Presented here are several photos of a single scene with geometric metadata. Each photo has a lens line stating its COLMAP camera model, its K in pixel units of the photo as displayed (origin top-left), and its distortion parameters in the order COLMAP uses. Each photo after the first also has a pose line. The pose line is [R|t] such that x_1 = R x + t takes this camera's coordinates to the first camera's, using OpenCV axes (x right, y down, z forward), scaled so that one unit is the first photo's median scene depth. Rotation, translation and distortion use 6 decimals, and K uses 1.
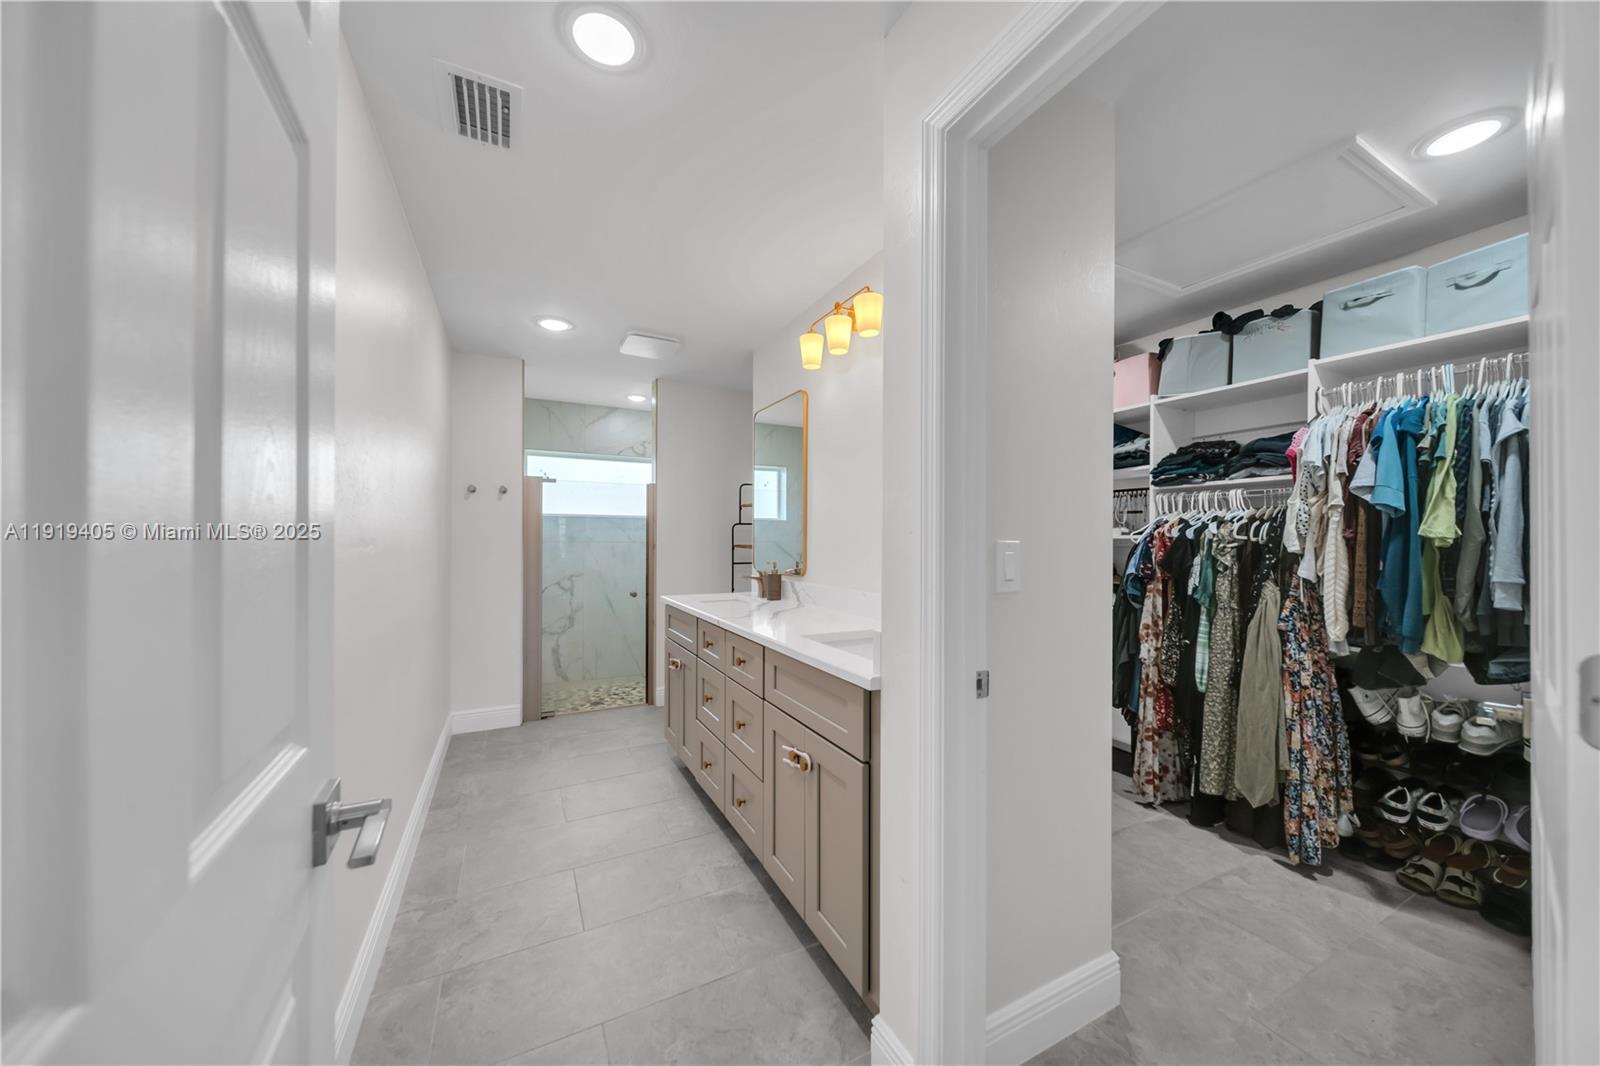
lens RADIAL K [[552.9, 0, 801.6], [0, 552.9, 533.9], [0, 0, 1]] dist [0.000088, -0.001357]
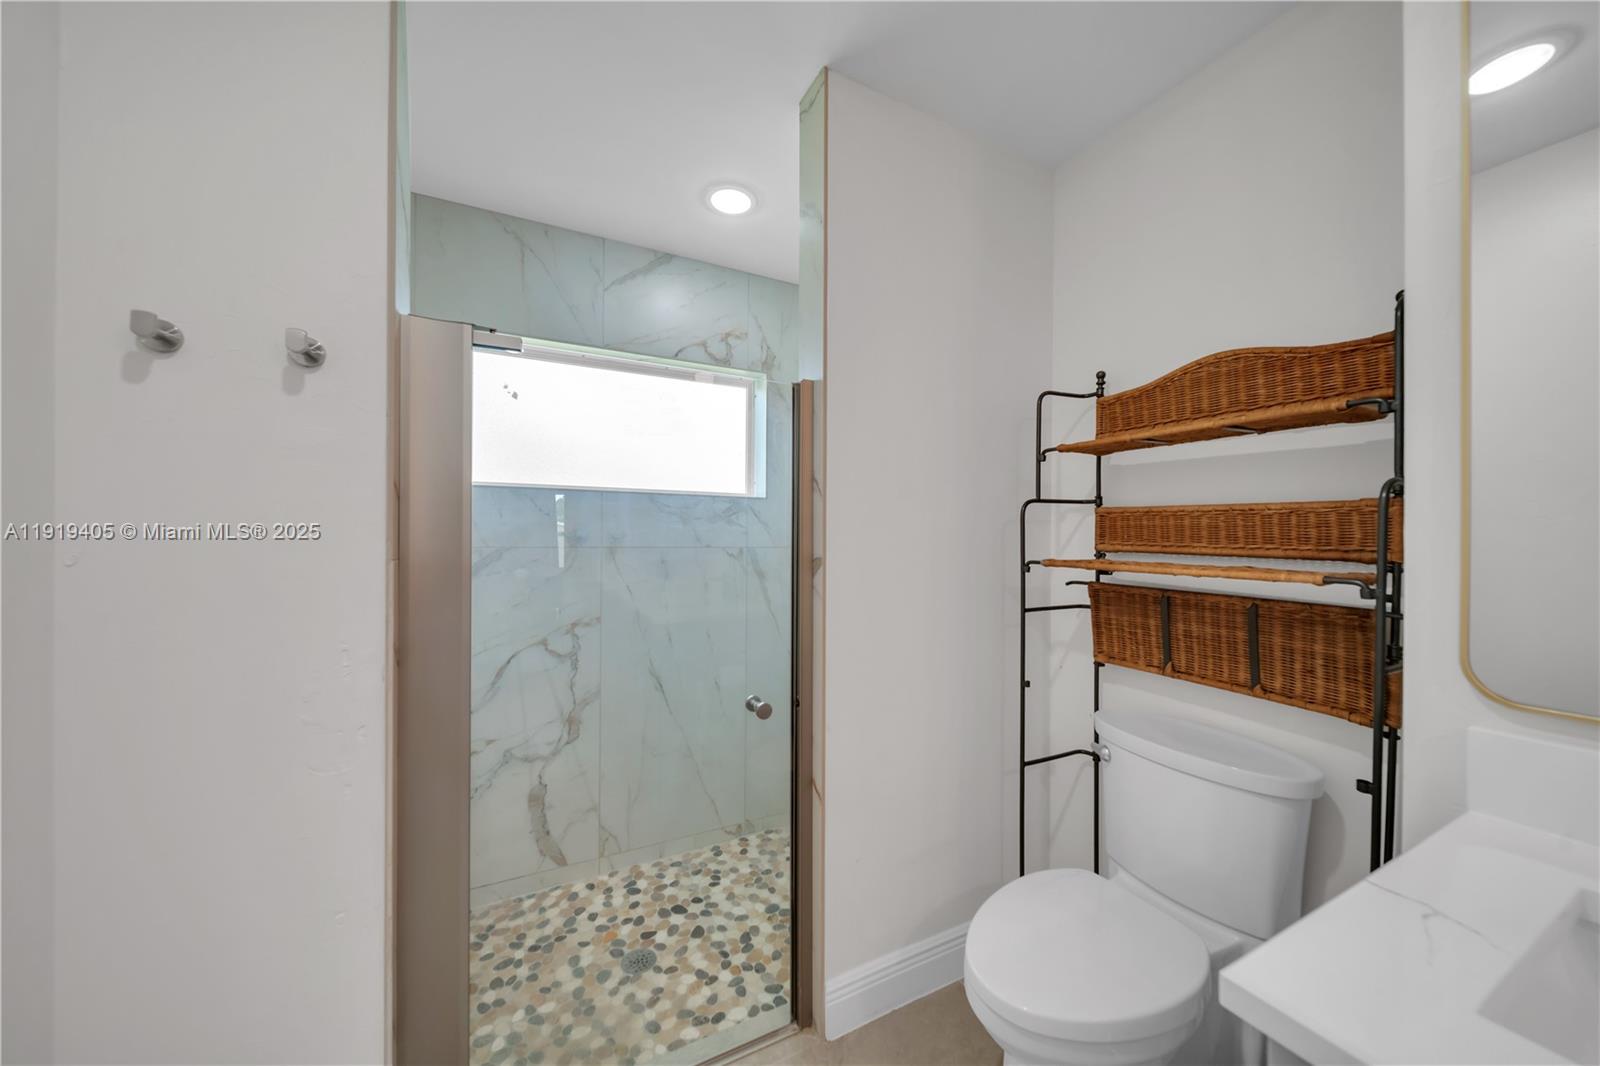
lens RADIAL K [[552.9, 0, 800.6], [0, 552.9, 536.6], [0, 0, 1]] dist [0.000088, -0.001357]
pose [[0.999989, 0.000996, -0.004639, -0.331144], [-0.000964, 0.999976, 0.006891, 0.003504], [0.004646, -0.006886, 0.999965, 0.795935]]
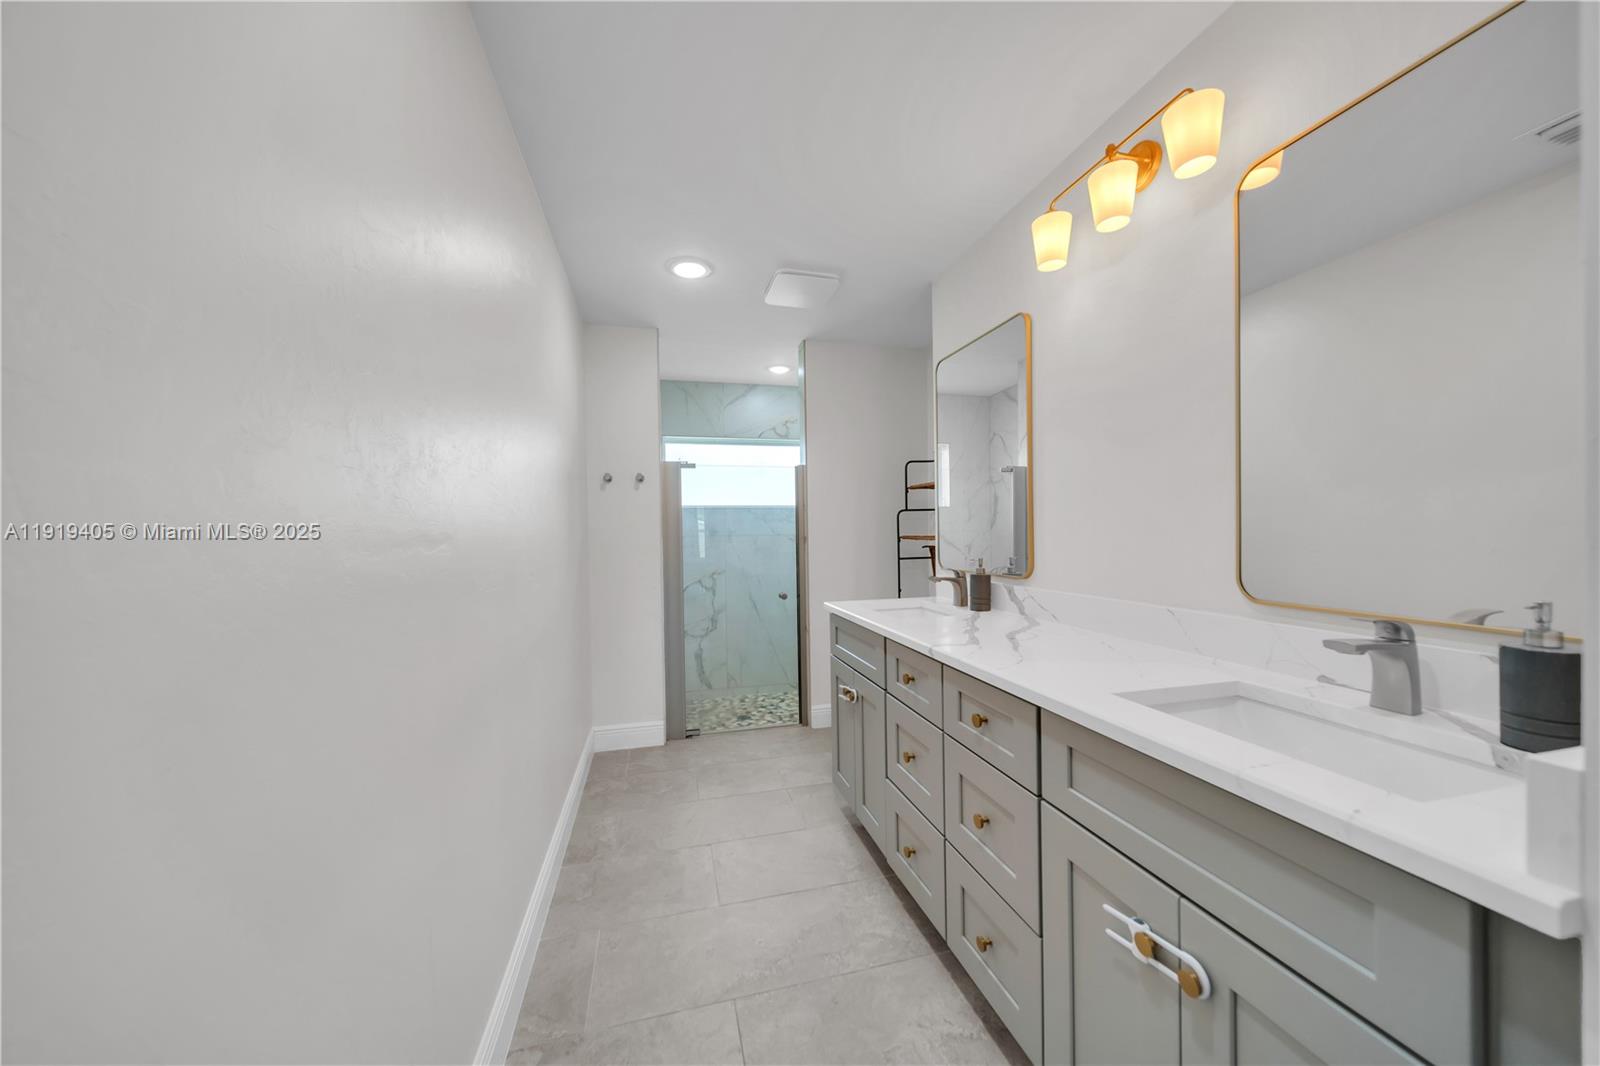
lens RADIAL K [[552.9, 0, 799.1], [0, 552.9, 536.1], [0, 0, 1]] dist [0.000088, -0.001357]
pose [[0.973340, -0.016750, -0.228754, -0.099213], [0.020701, 0.999675, 0.014880, 0.005181], [0.228431, -0.019219, 0.973370, 0.211829]]
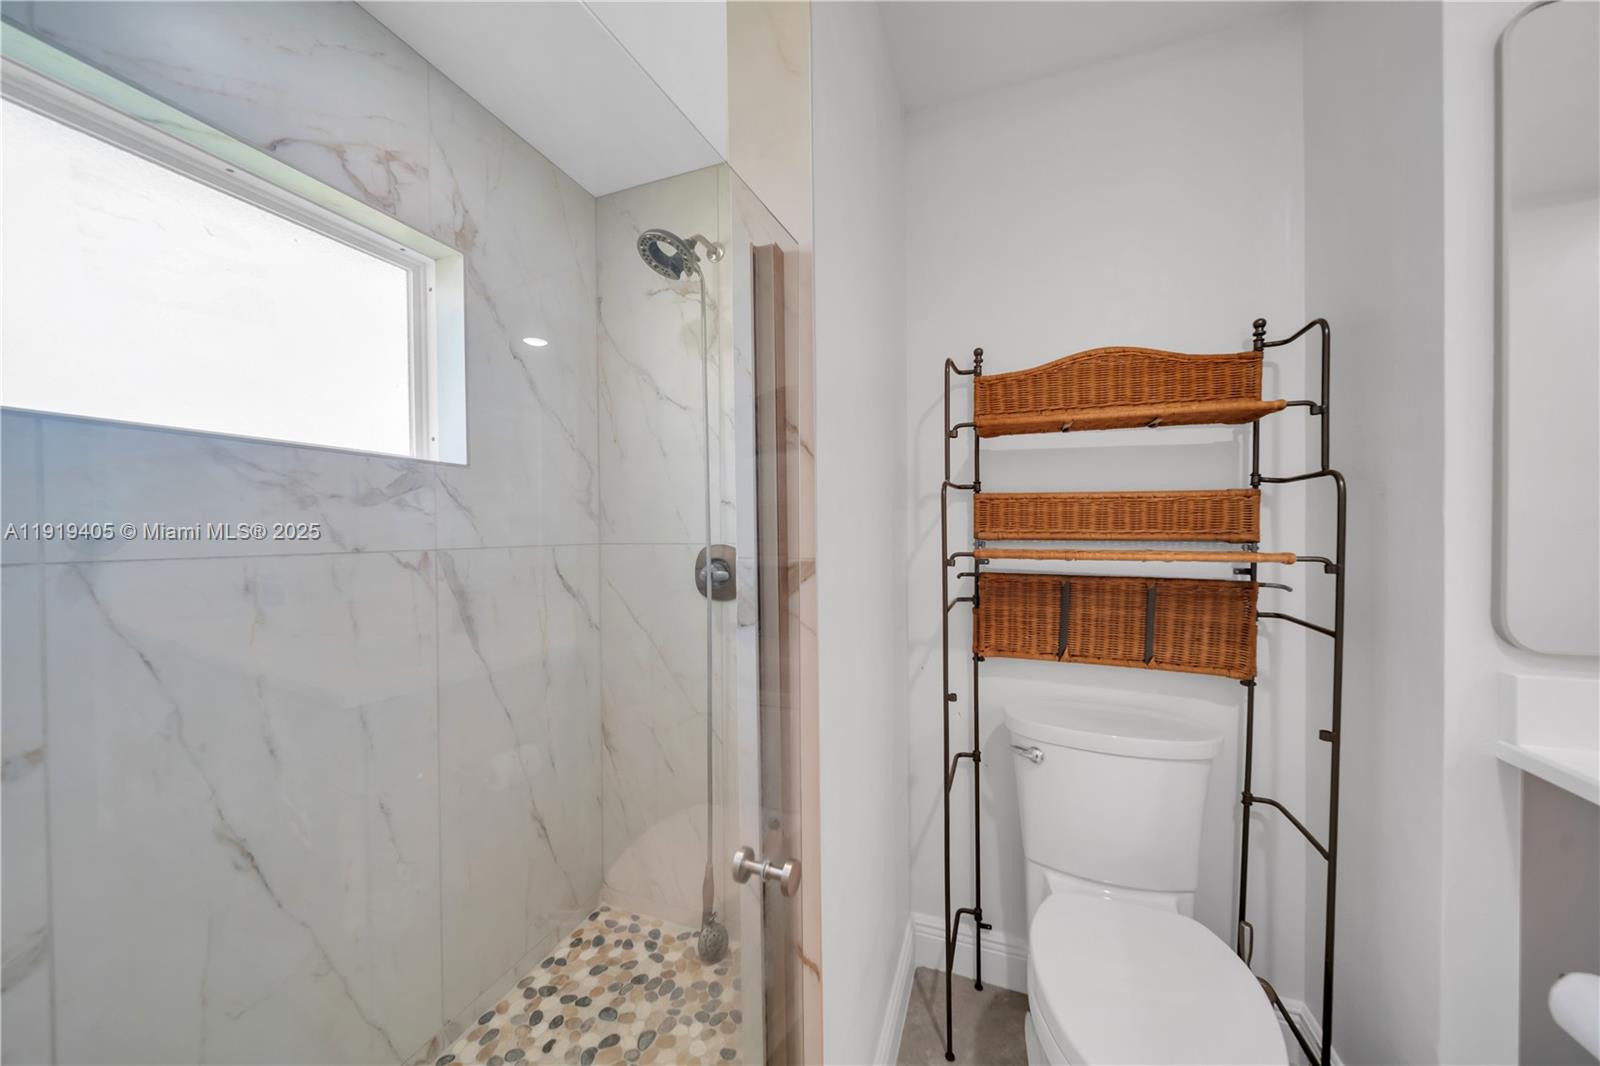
lens RADIAL K [[552.9, 0, 802.0], [0, 552.9, 536.0], [0, 0, 1]] dist [0.000088, -0.001357]
pose [[0.737739, -0.019468, 0.674805, -0.479544], [0.007336, 0.999756, 0.020823, 0.005657], [-0.675046, -0.010412, 0.737702, 1.030170]]
